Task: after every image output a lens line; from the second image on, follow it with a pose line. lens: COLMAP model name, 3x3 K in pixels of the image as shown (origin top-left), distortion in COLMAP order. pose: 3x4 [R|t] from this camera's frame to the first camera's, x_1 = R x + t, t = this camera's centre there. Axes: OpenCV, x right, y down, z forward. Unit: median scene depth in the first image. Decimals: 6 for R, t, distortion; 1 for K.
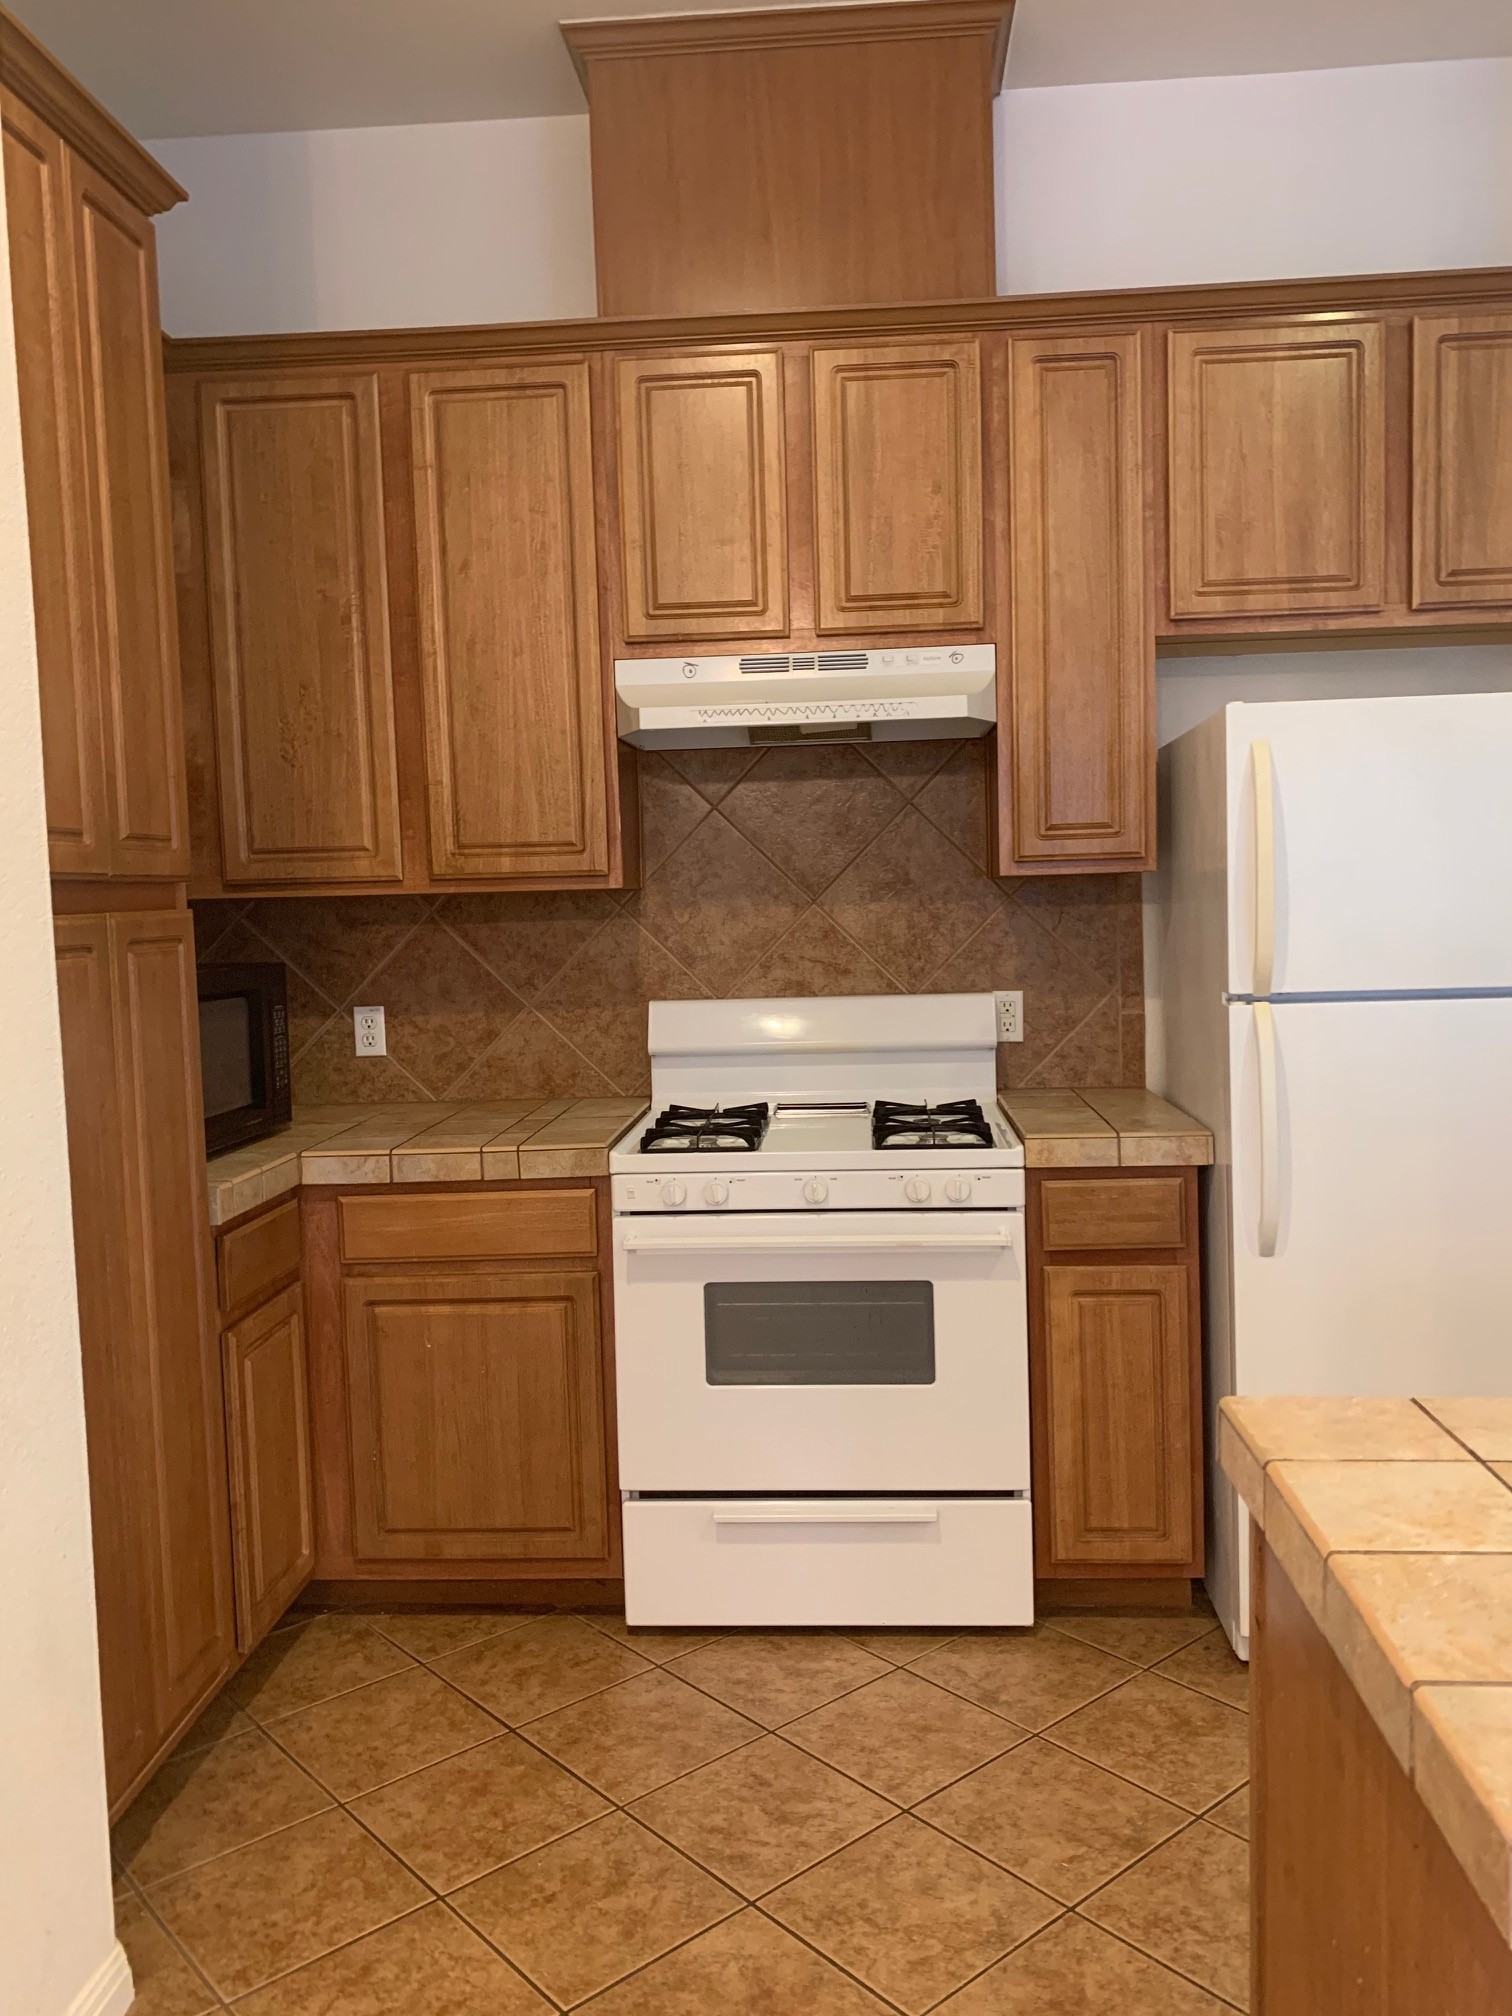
lens RADIAL K [[1552.3, 0, 767.2], [0, 1552.3, 1006.1], [0, 0, 1]] dist [-0.000118, -0.011387]
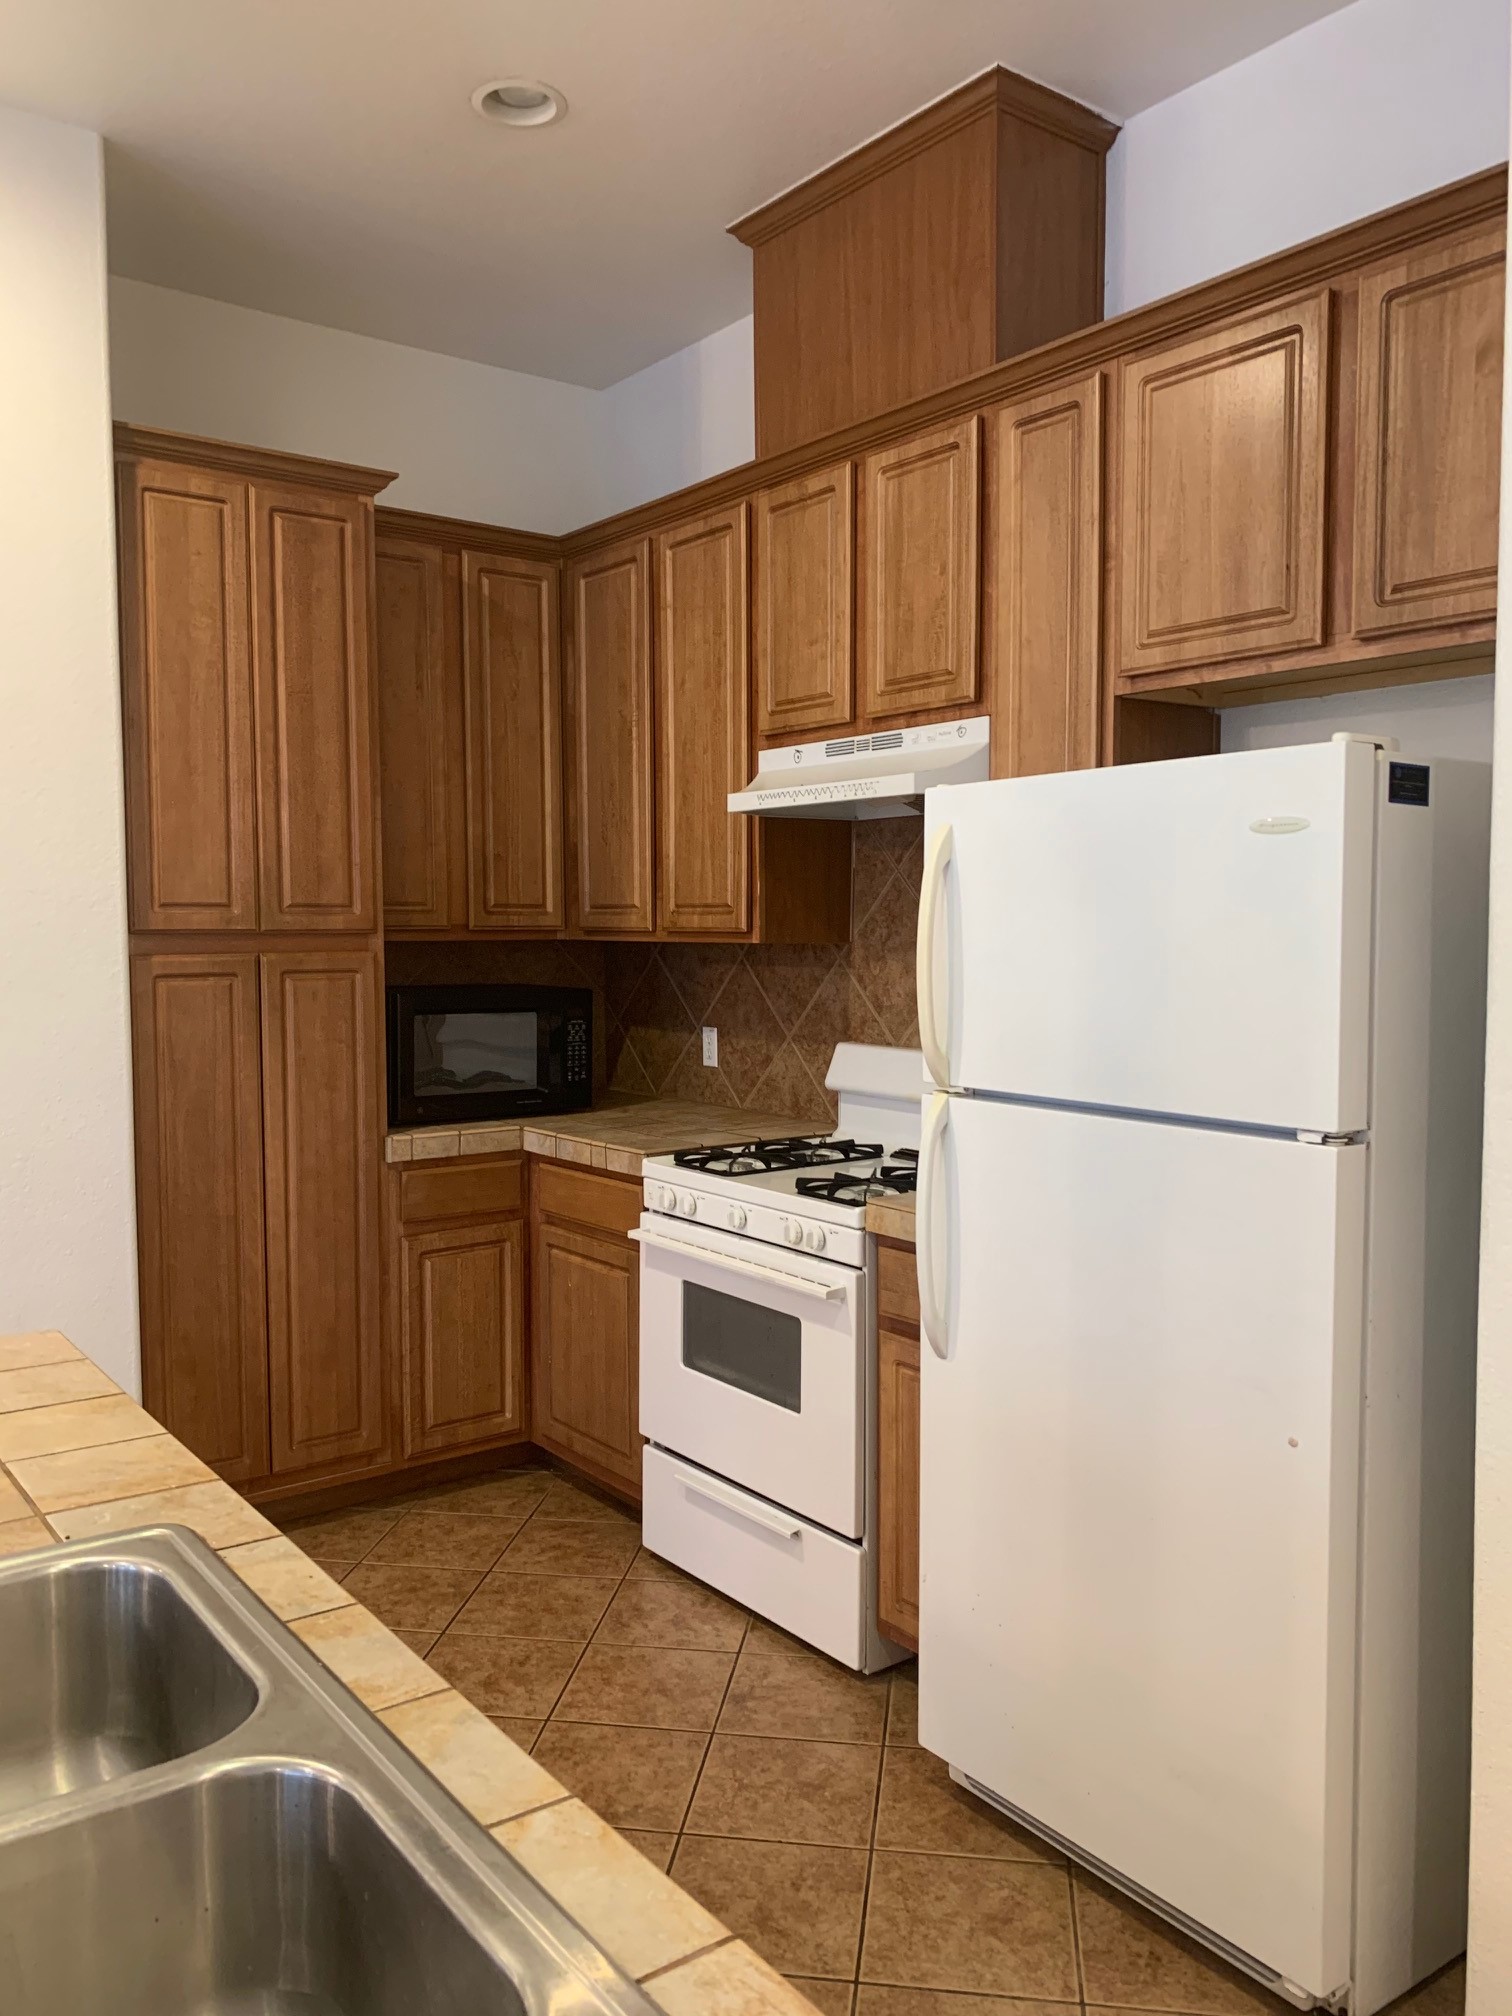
lens RADIAL K [[1552.3, 0, 765.0], [0, 1552.3, 1012.8], [0, 0, 1]] dist [-0.000118, -0.011387]
pose [[0.652663, 0.073116, -0.754112, 0.838704], [-0.070924, 0.996858, 0.035270, -0.068755], [0.754321, 0.030465, 0.655798, 0.245548]]
